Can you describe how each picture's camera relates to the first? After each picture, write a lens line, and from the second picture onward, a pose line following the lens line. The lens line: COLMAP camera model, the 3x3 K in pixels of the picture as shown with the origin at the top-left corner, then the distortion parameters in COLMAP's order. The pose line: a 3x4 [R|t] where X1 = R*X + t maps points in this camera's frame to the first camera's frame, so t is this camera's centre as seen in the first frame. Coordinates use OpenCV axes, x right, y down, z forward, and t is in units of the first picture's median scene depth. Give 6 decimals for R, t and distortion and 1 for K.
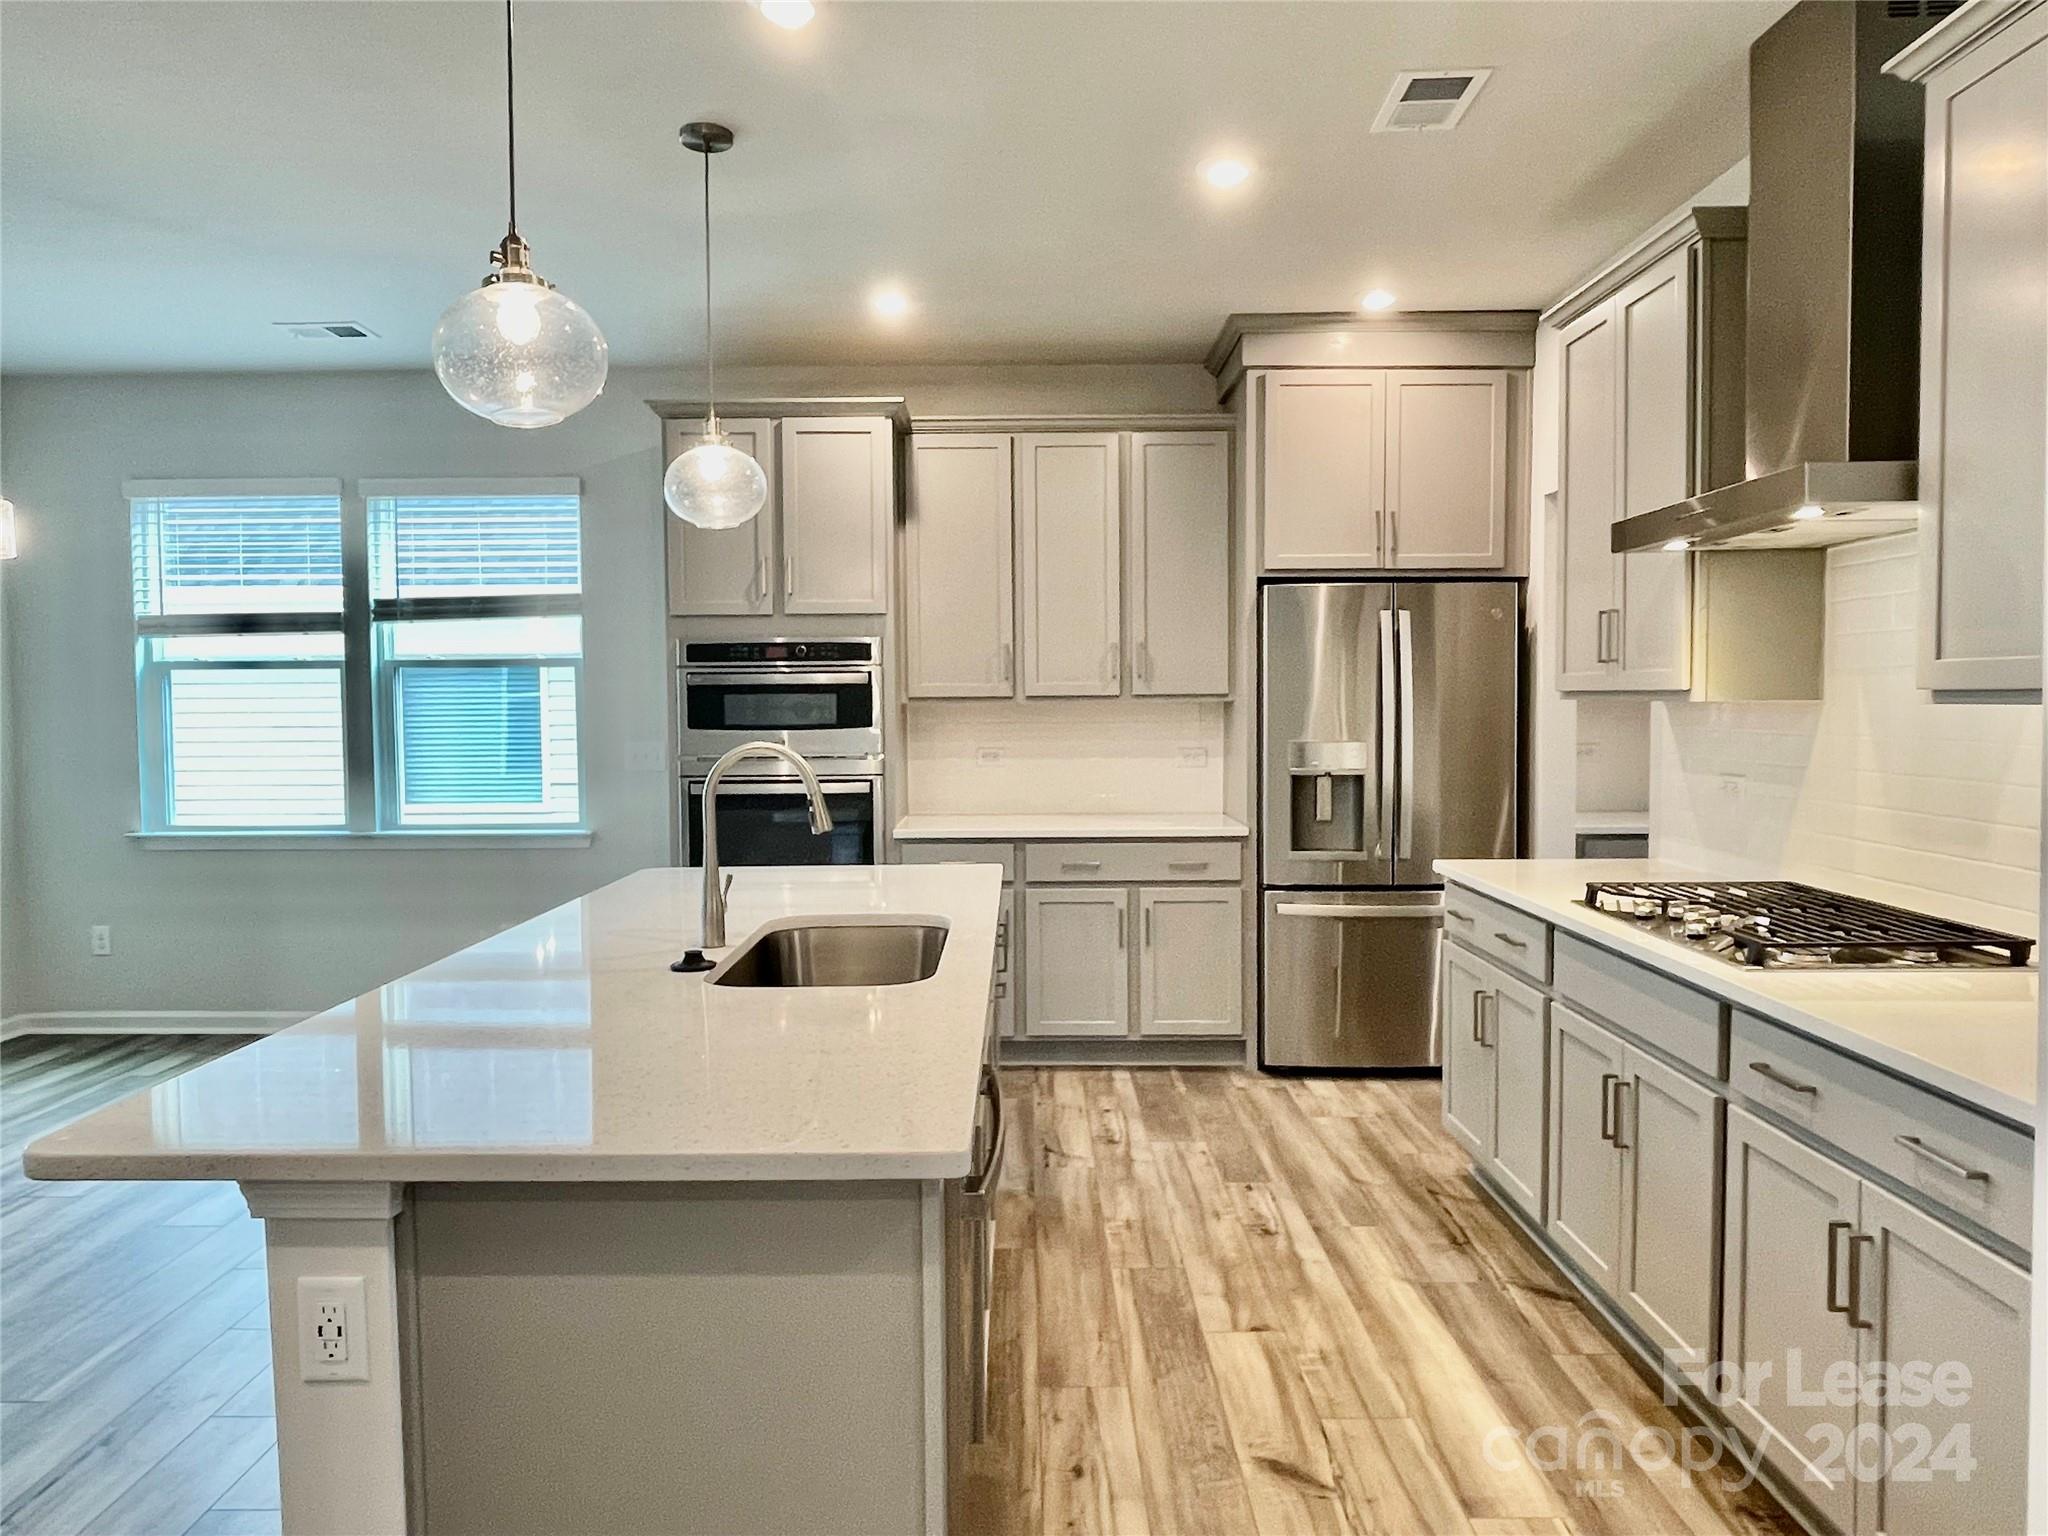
lens RADIAL K [[1307.7, 0, 1013.0], [0, 1307.7, 750.9], [0, 0, 1]] dist [0.000126, -0.003468]
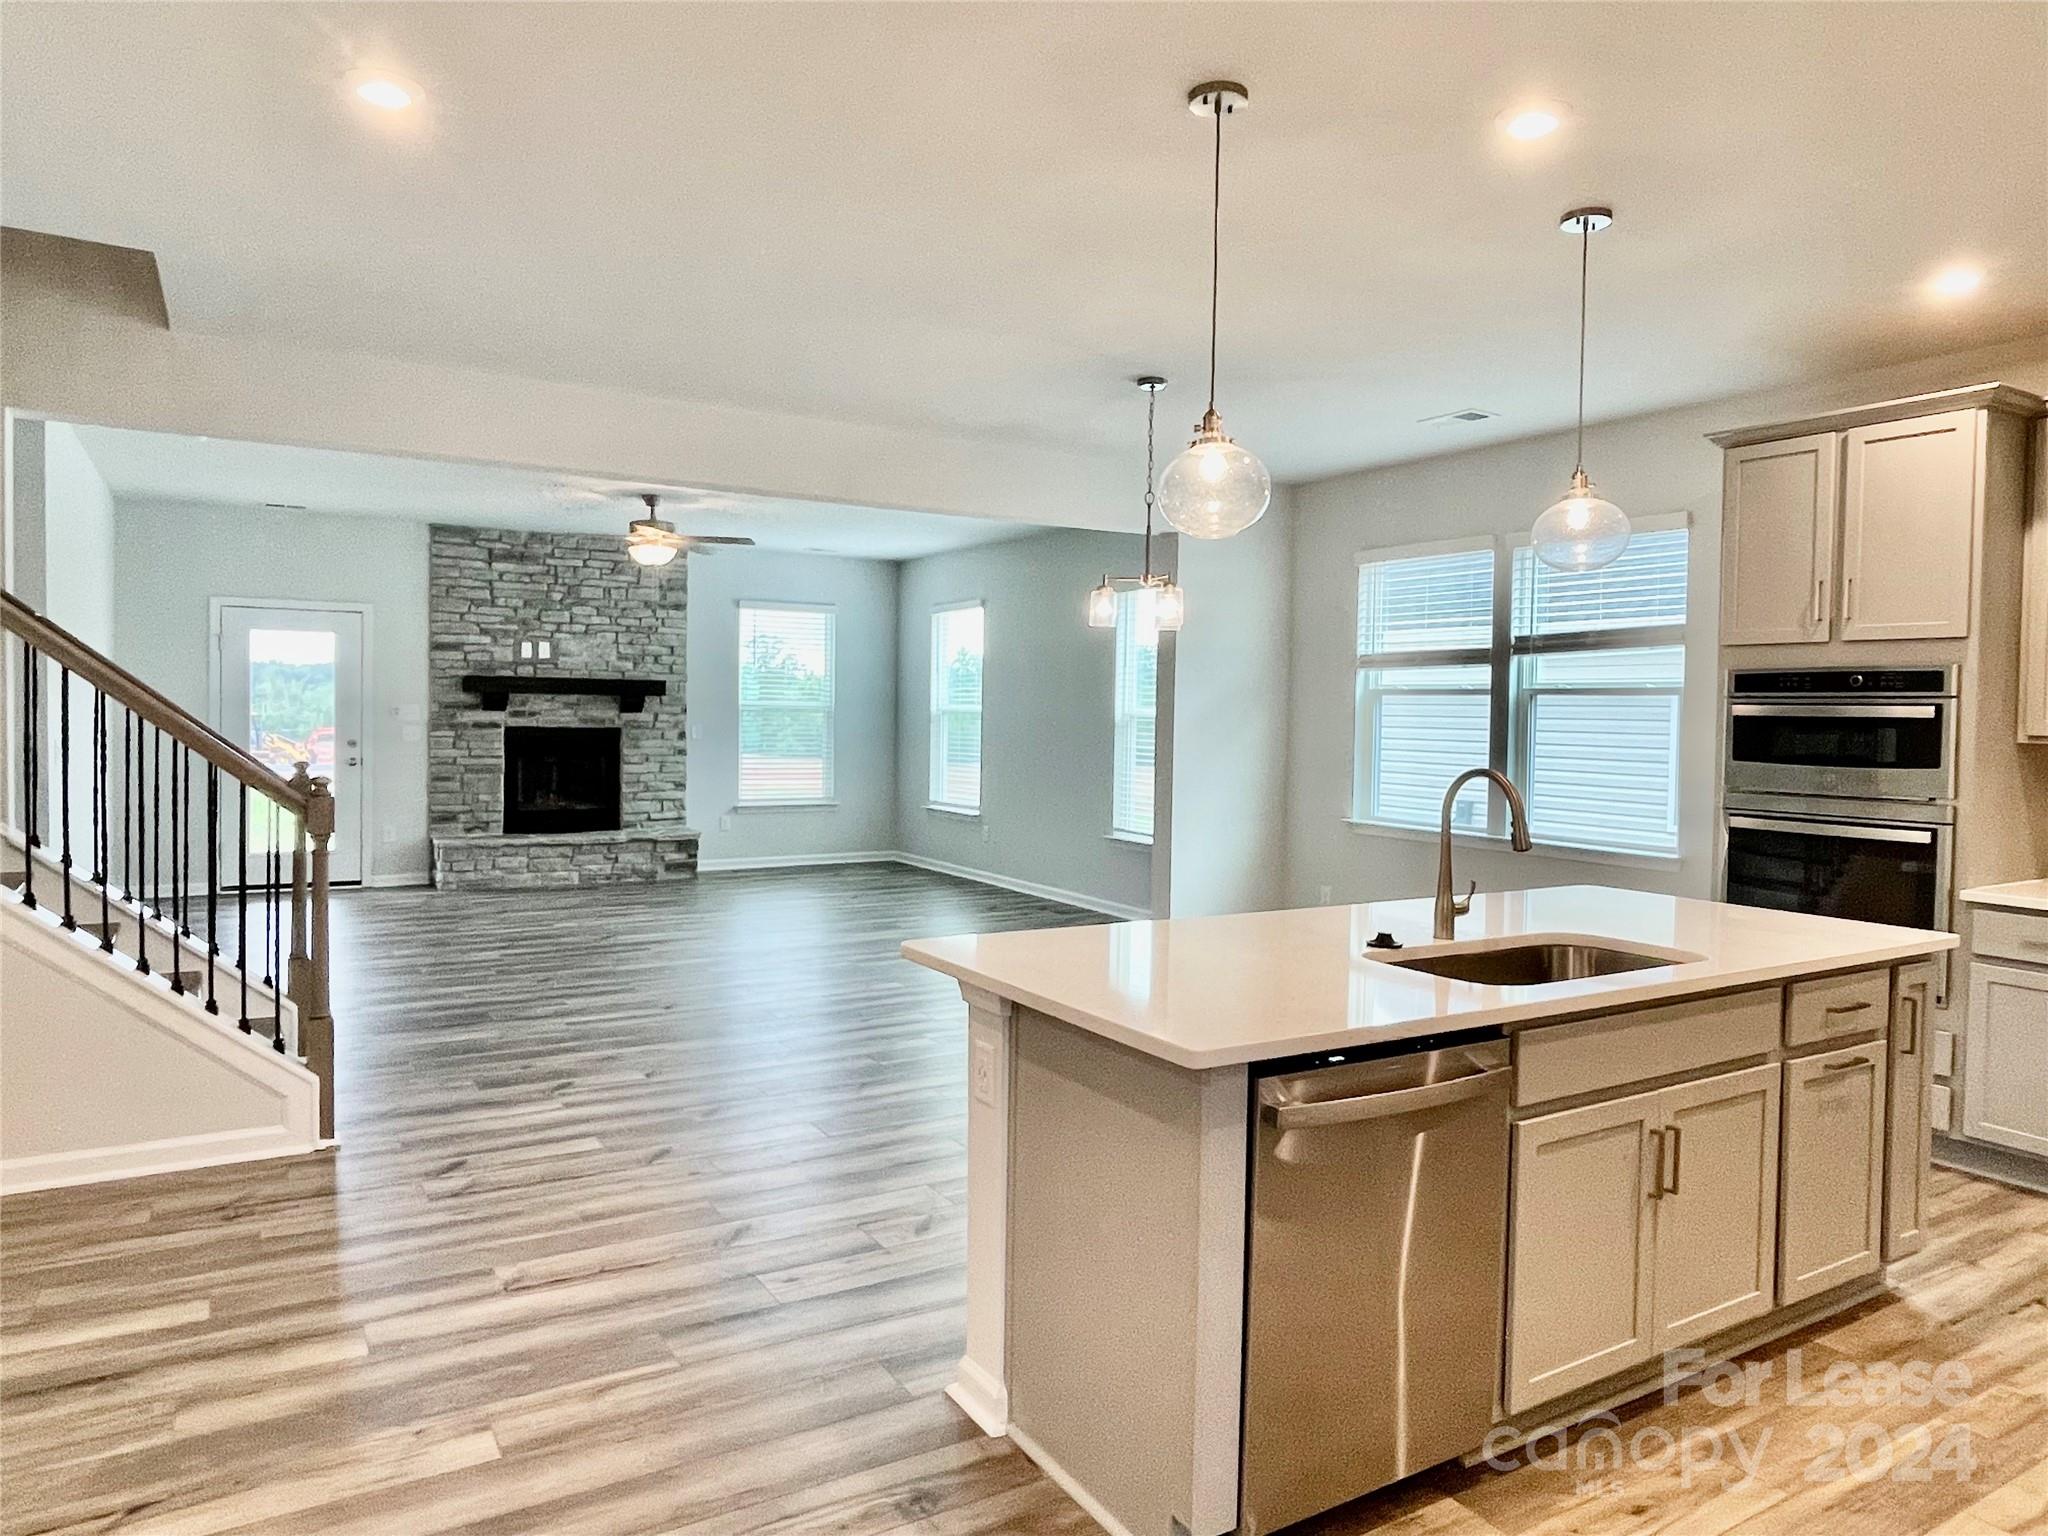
lens RADIAL K [[1307.7, 0, 1013.0], [0, 1307.7, 750.9], [0, 0, 1]] dist [0.000126, -0.003468]
pose [[0.523667, 0.043246, -0.850825, 0.303717], [-0.055962, 0.998300, 0.016299, -0.009631], [0.850083, 0.039078, 0.525196, 0.021165]]
